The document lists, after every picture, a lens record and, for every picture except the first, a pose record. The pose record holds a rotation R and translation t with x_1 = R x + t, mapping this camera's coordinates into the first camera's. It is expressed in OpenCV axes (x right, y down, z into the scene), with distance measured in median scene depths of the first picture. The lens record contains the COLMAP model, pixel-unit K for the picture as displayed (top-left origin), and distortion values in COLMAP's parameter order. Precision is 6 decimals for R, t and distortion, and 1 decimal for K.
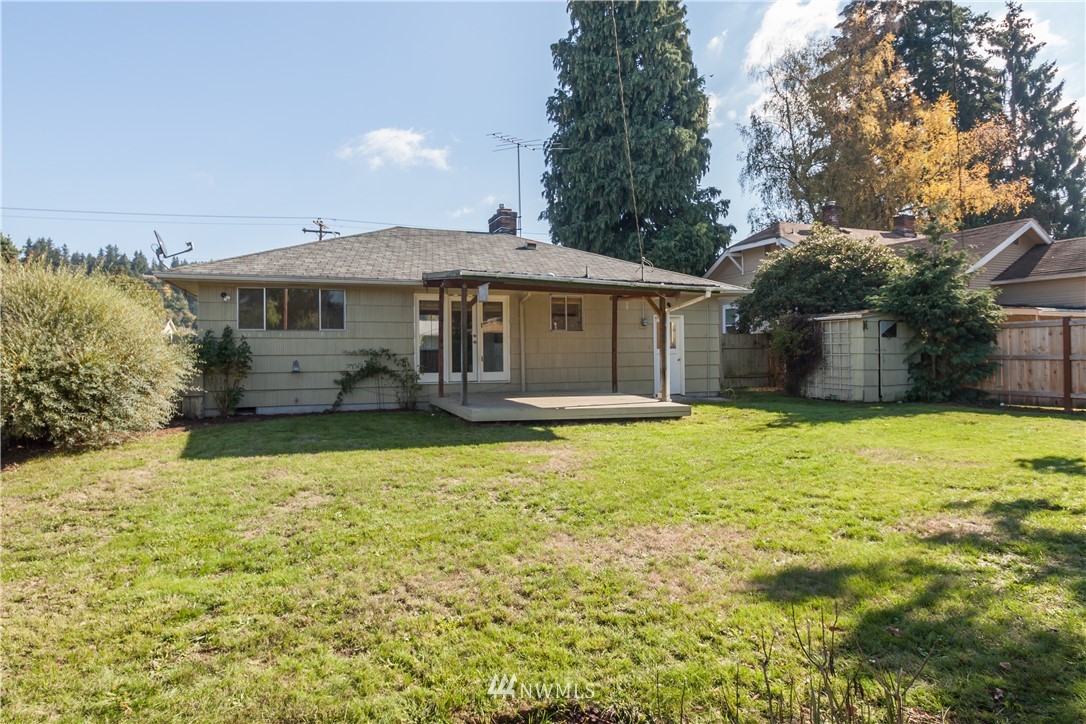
lens RADIAL K [[583.0, 0, 545.3], [0, 583.0, 345.0], [0, 0, 1]] dist [0.000453, 0.000382]
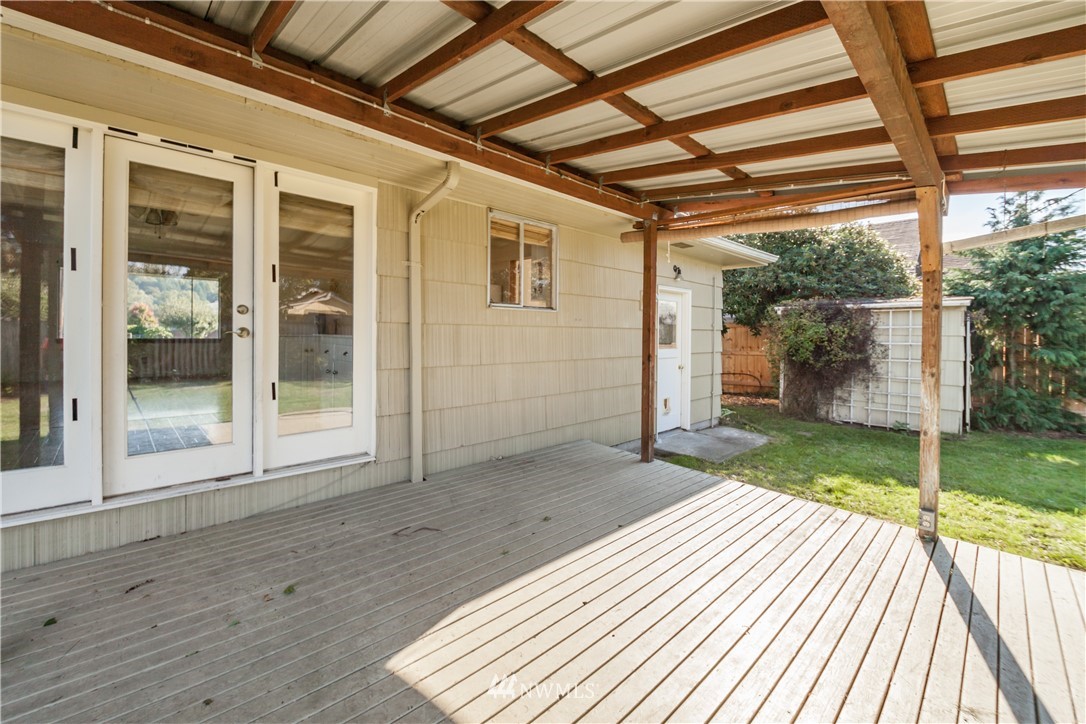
lens RADIAL K [[429.0, 0, 540.5], [0, 429.0, 336.7], [0, 0, 1]] dist [0.000470, -0.000029]
pose [[0.934601, 0.015915, 0.355341, -0.059379], [-0.020905, 0.999729, 0.010206, -0.007722], [-0.355082, -0.016967, 0.934681, 0.734160]]
